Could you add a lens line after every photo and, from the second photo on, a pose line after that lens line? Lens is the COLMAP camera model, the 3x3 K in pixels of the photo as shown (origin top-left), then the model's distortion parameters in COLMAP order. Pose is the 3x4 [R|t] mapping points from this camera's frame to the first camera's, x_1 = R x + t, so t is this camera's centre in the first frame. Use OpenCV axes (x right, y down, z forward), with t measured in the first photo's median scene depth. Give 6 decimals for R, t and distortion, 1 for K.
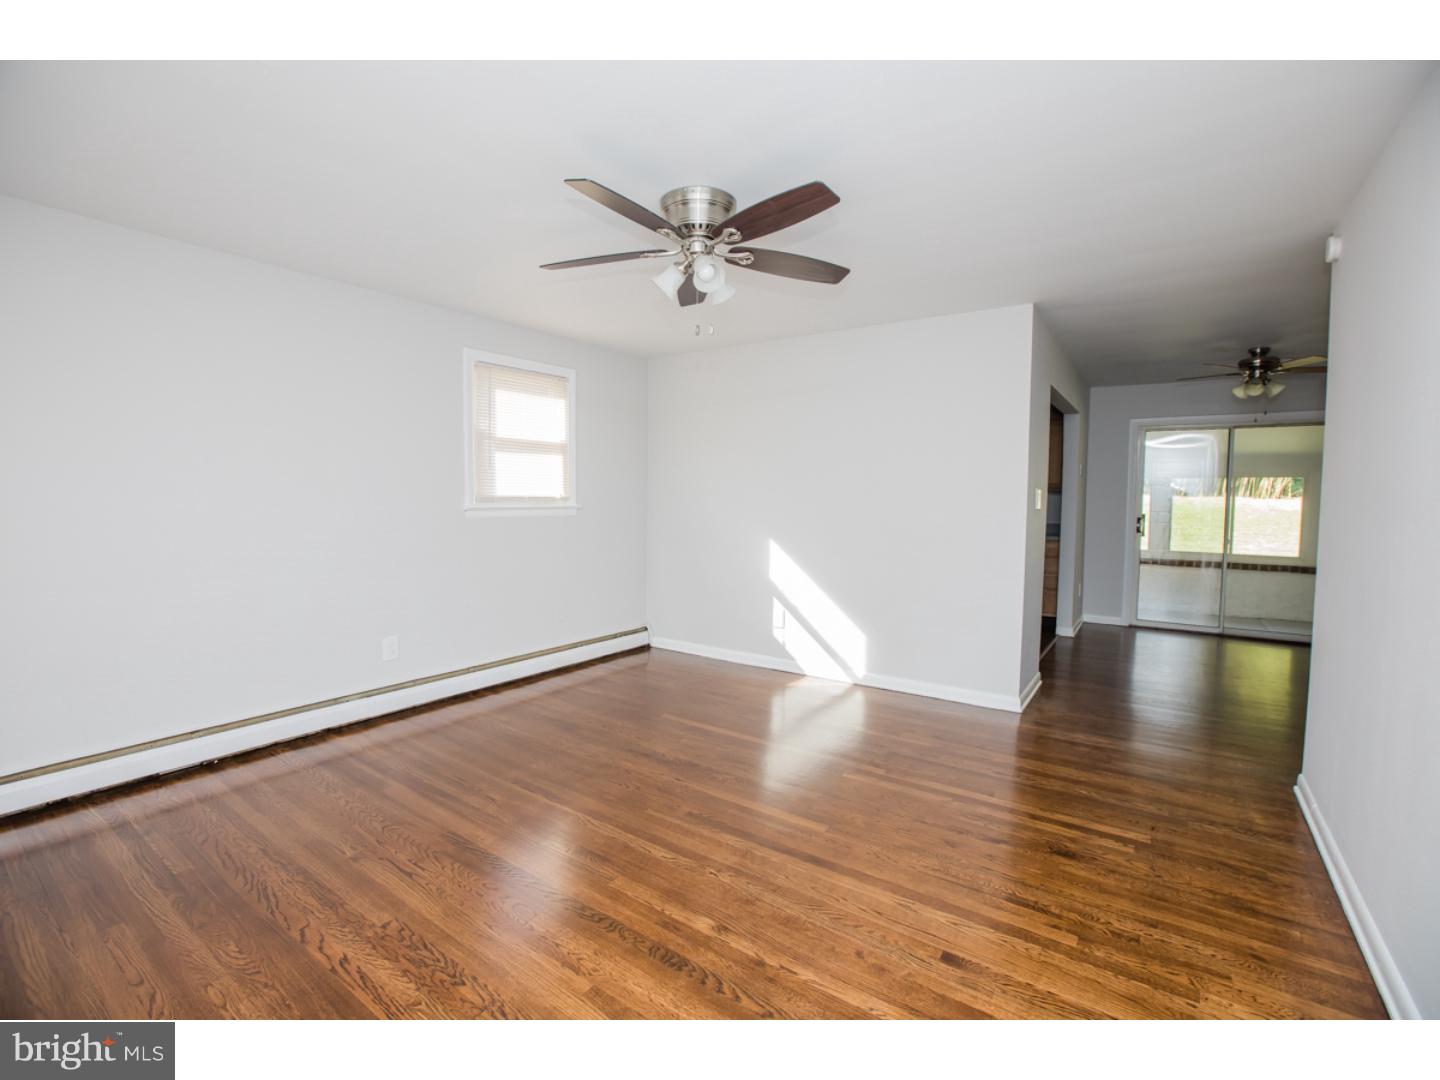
lens RADIAL K [[648.2, 0, 717.5], [0, 648.2, 532.6], [0, 0, 1]] dist [-0.046483, 0.011898]
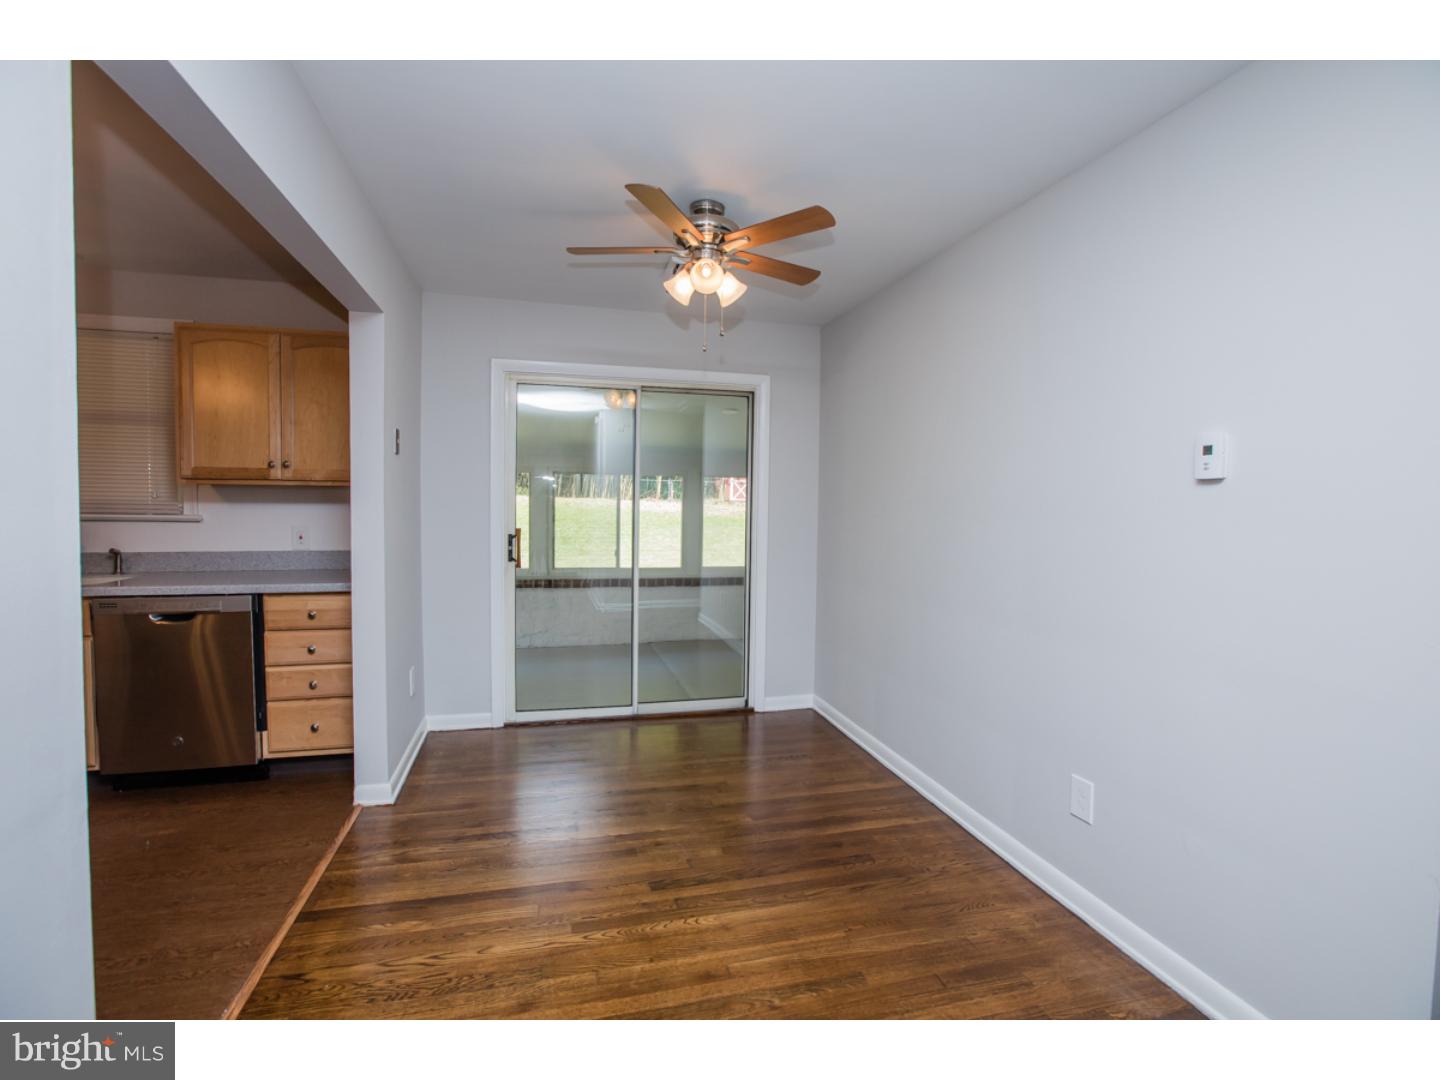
lens RADIAL K [[648.2, 0, 717.5], [0, 648.2, 532.6], [0, 0, 1]] dist [-0.046483, 0.011898]
pose [[0.639635, -0.034157, 0.767919, 0.508644], [0.039485, 0.999153, 0.011553, -0.037064], [-0.767664, 0.022932, 0.640443, 0.737655]]
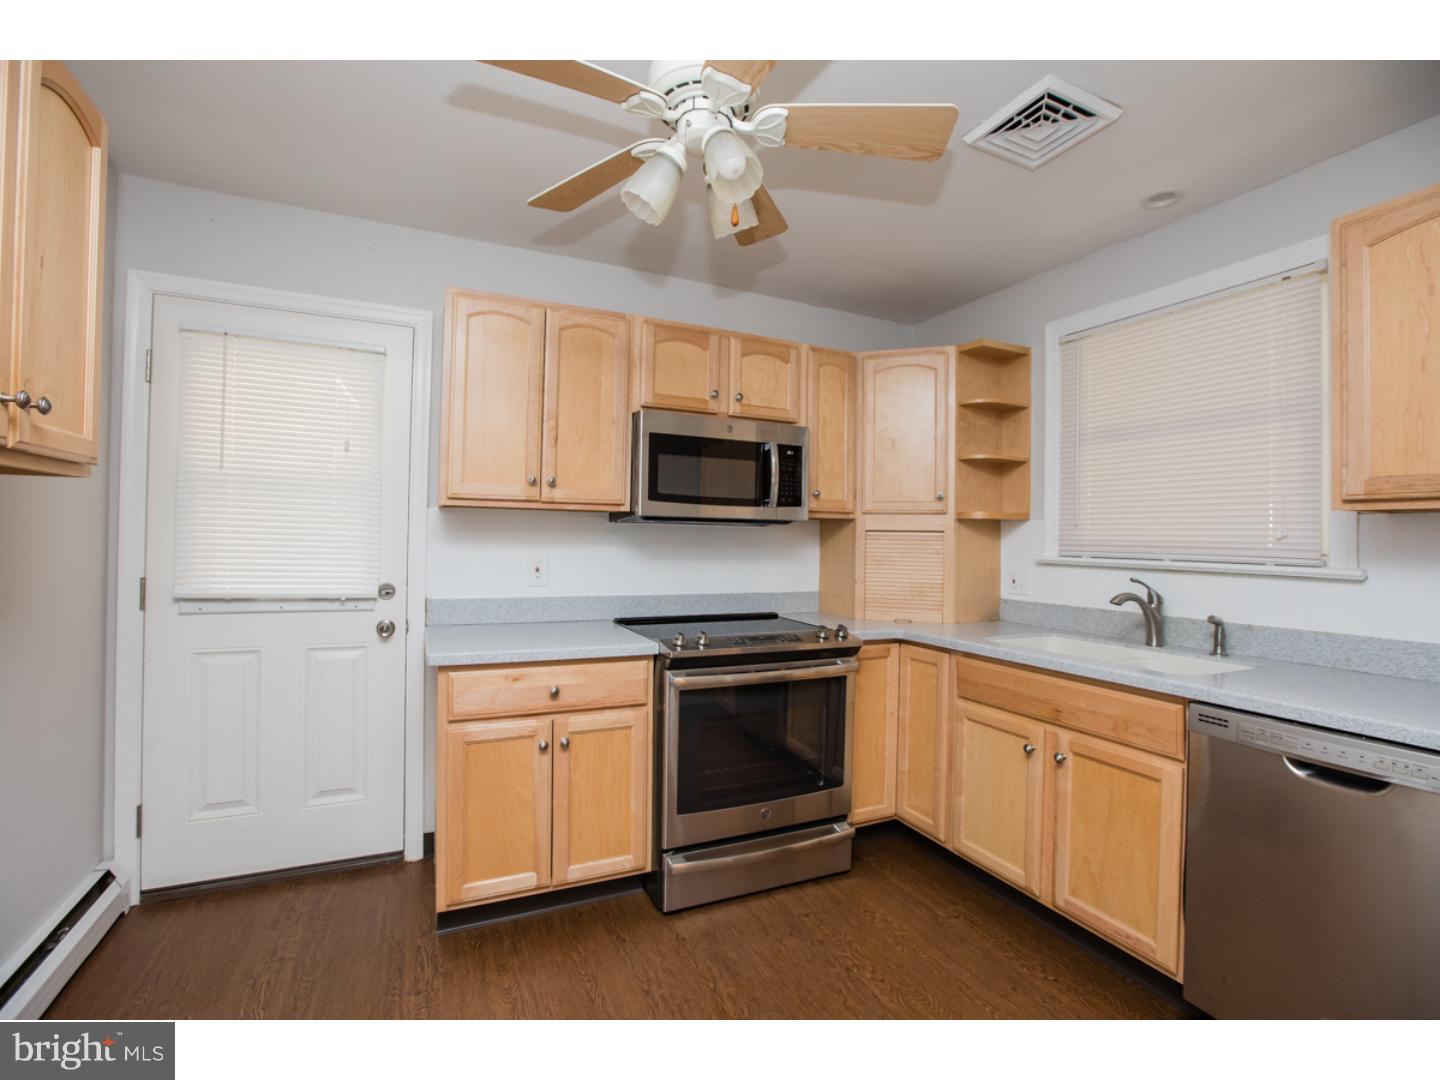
lens RADIAL K [[648.2, 0, 717.5], [0, 648.2, 532.6], [0, 0, 1]] dist [-0.046483, 0.011898]
pose [[0.869407, 0.000978, -0.494096, 0.527405], [-0.037858, 0.997190, -0.064641, -0.055715], [0.492644, 0.074905, 0.867001, 1.133757]]
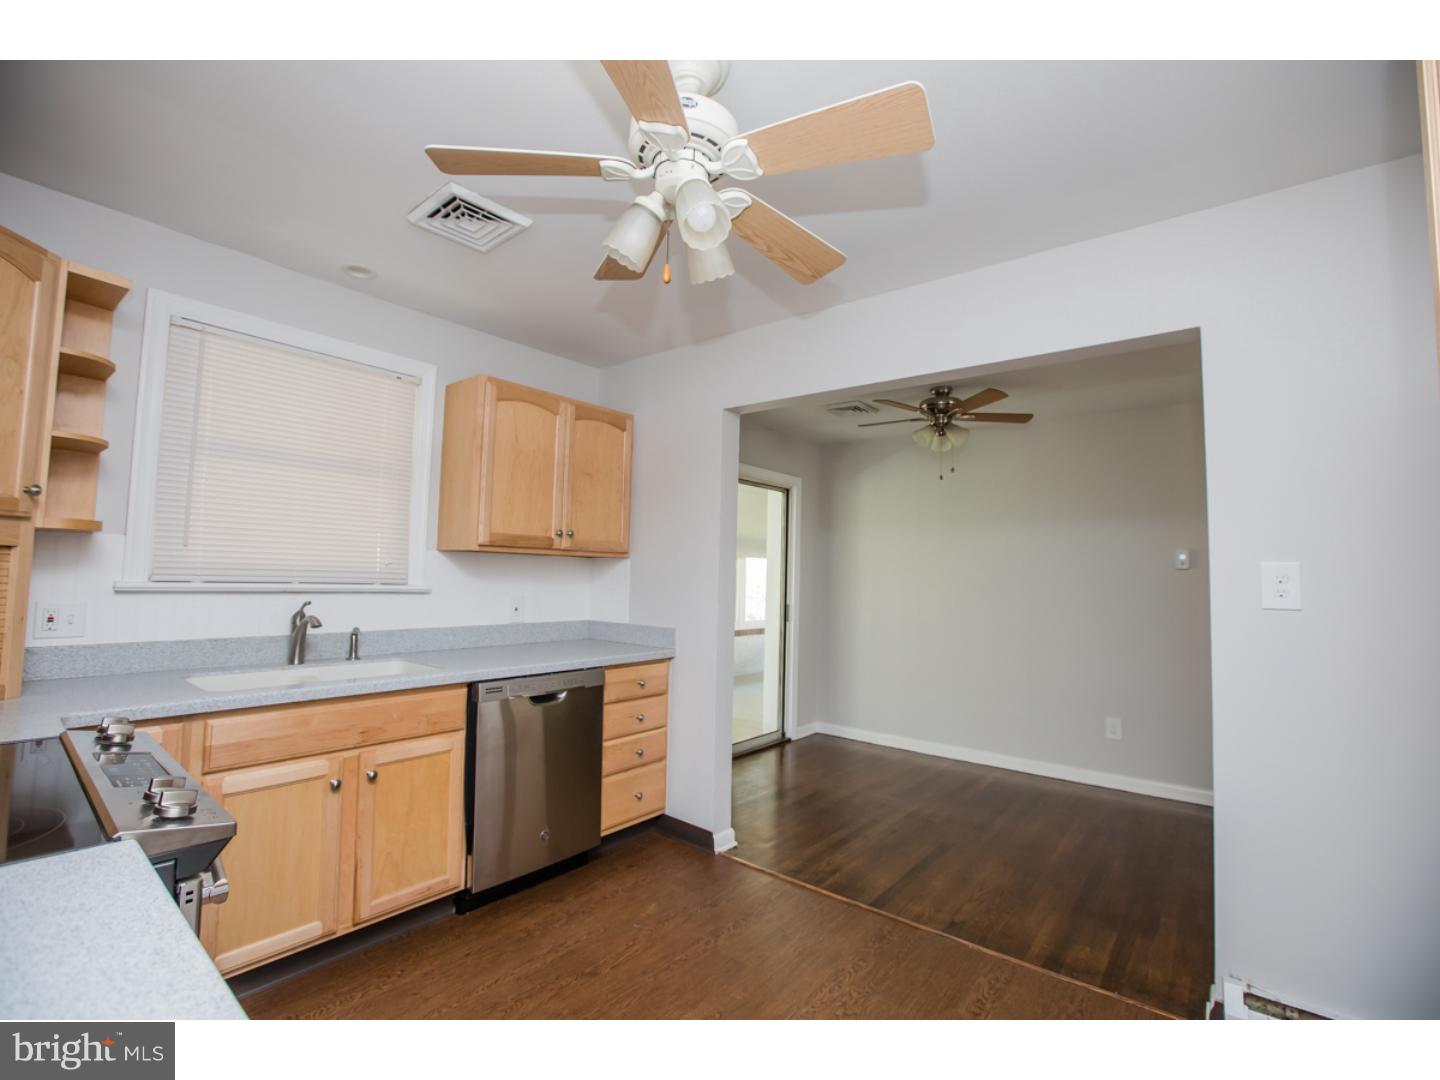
lens RADIAL K [[648.2, 0, 717.5], [0, 648.2, 532.6], [0, 0, 1]] dist [-0.046483, 0.011898]
pose [[0.066375, 0.056717, 0.996181, 0.046088], [0.037439, 0.997539, -0.059289, -0.078149], [-0.997092, 0.041231, 0.064089, 1.361524]]
